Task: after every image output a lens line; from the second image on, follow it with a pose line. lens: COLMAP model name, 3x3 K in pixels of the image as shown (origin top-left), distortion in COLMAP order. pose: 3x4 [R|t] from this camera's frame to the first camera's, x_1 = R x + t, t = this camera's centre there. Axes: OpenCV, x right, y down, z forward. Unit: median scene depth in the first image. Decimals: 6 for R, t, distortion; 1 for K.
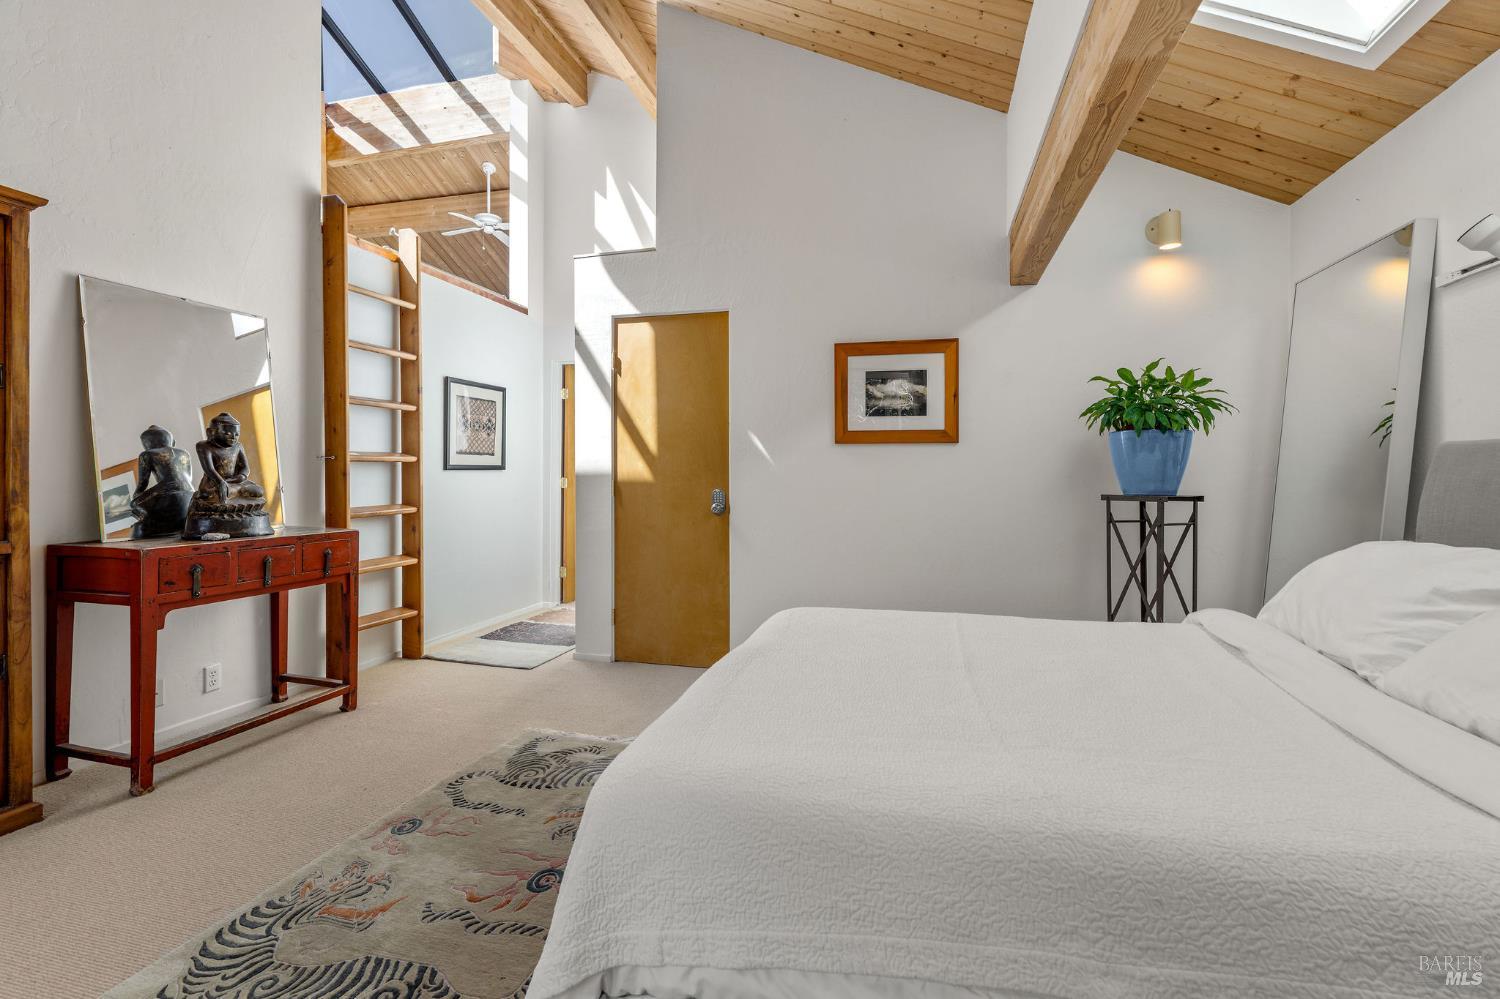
lens RADIAL K [[691.4, 0, 748.1], [0, 691.4, 489.0], [0, 0, 1]] dist [0.000781, 0.001005]
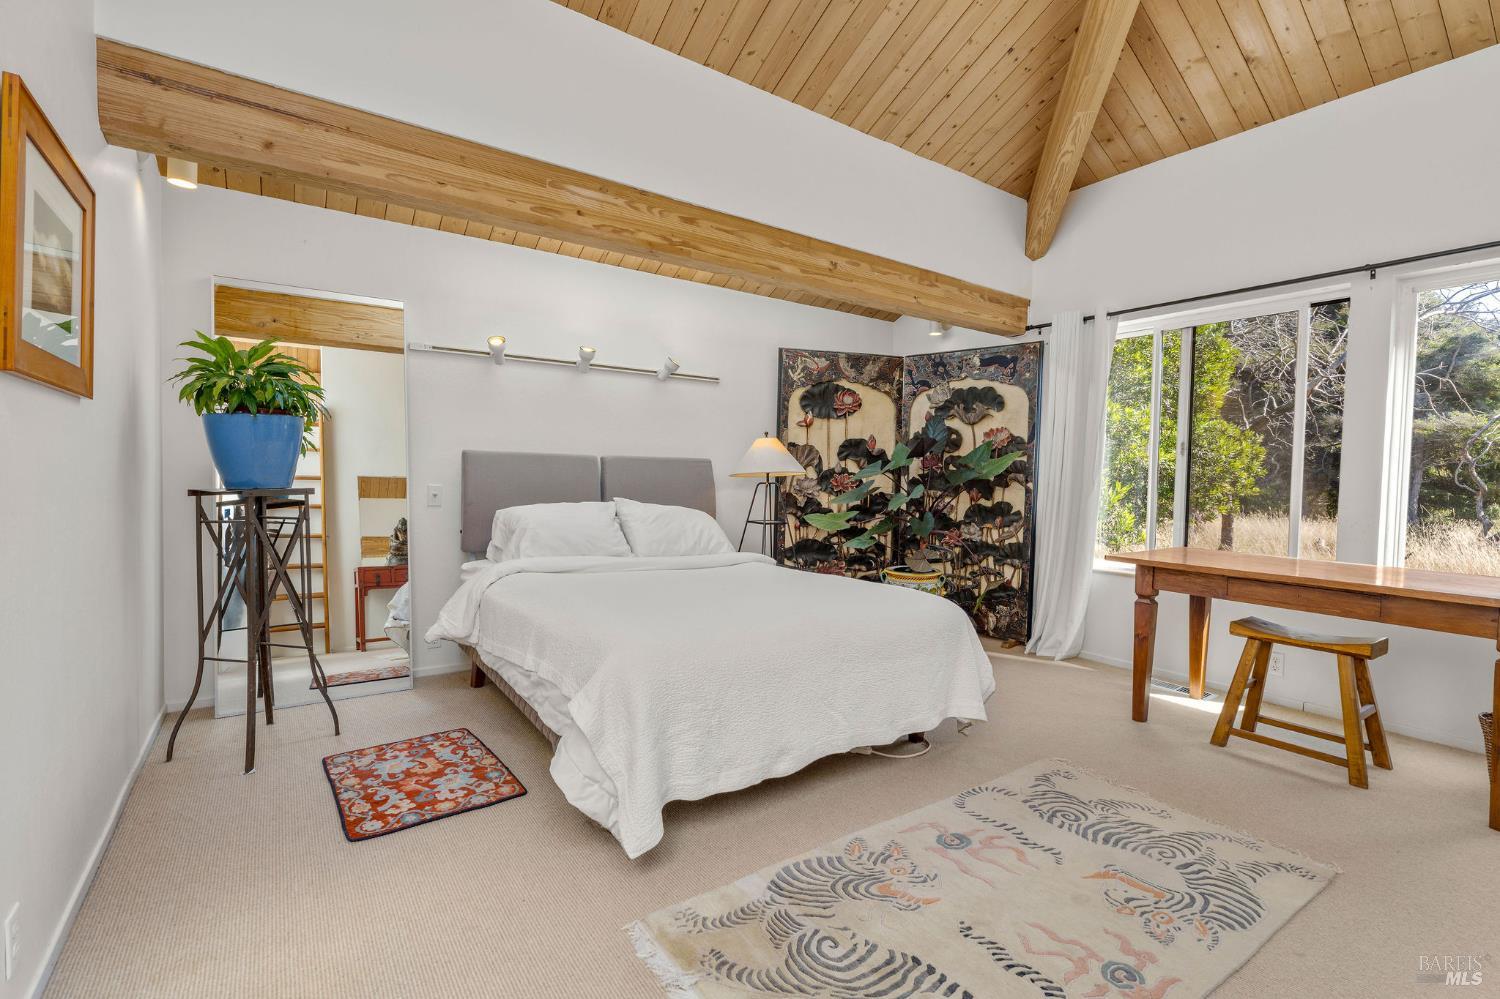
lens RADIAL K [[691.4, 0, 748.1], [0, 691.4, 489.0], [0, 0, 1]] dist [0.000781, 0.001005]
pose [[-0.762808, -0.026378, 0.646086, -0.621651], [-0.009096, 0.999506, 0.030069, -0.028312], [-0.646561, 0.017060, -0.762672, 1.717025]]
